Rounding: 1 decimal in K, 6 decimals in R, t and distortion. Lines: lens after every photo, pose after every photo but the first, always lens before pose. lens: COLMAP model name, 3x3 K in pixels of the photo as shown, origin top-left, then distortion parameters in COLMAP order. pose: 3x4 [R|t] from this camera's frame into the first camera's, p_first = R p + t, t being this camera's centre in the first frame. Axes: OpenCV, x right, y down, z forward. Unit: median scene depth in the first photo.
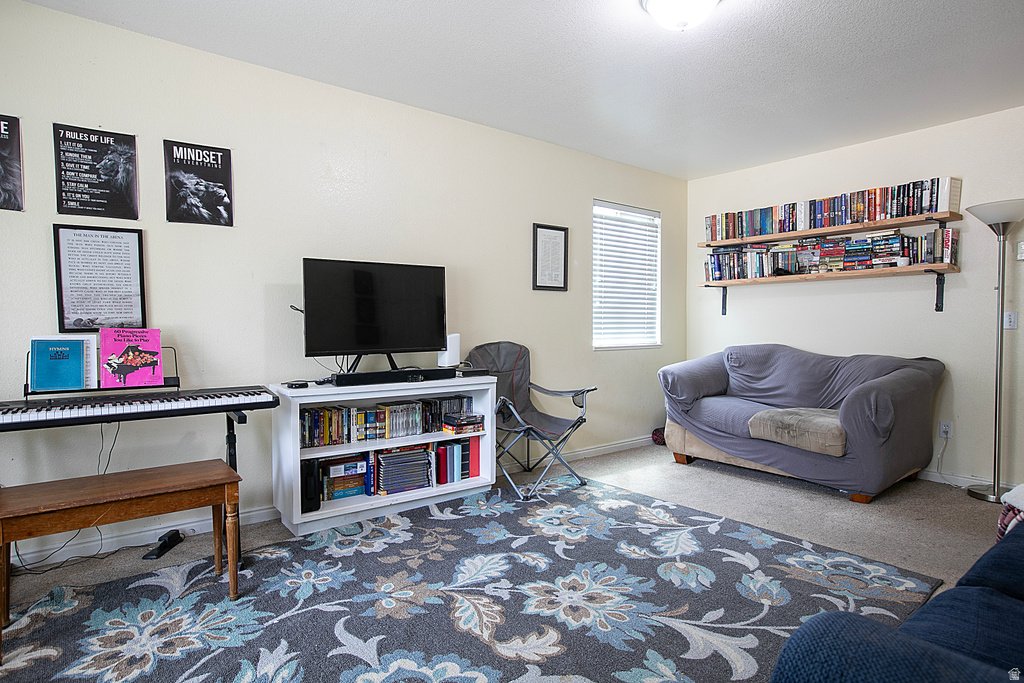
lens RADIAL K [[575.2, 0, 512.0], [0, 575.2, 341.5], [0, 0, 1]] dist [-0.053851, 0.040539]
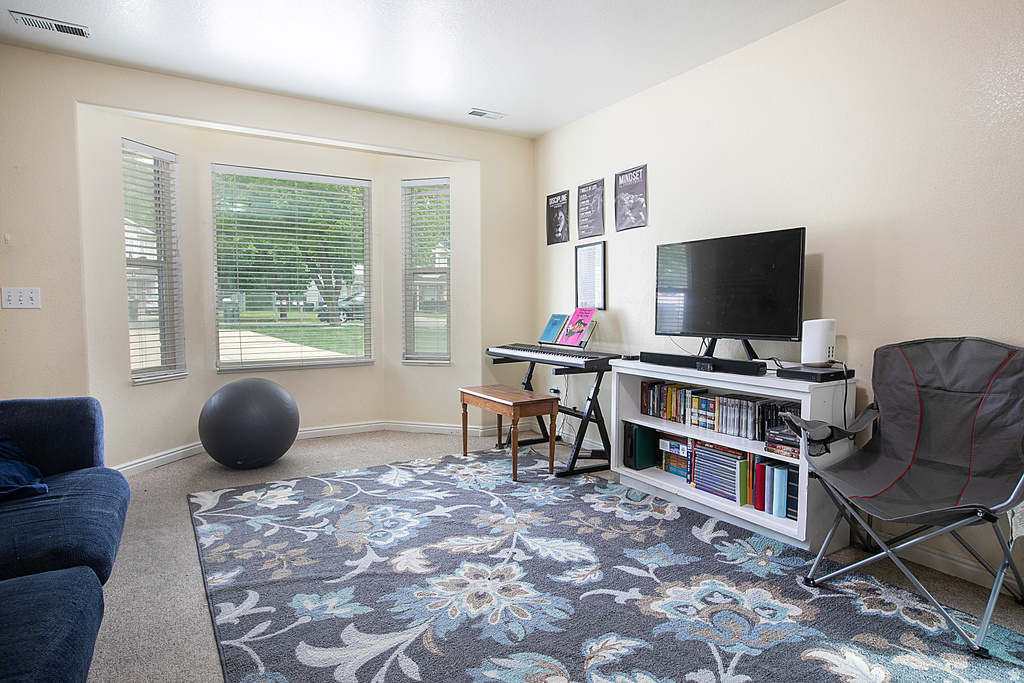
lens RADIAL K [[575.2, 0, 512.0], [0, 575.2, 341.5], [0, 0, 1]] dist [-0.053851, 0.040539]
pose [[-0.135257, 0.060657, -0.988952, 0.833541], [-0.028437, 0.997476, 0.065069, -0.026926], [0.990402, 0.036924, -0.133190, 0.931513]]
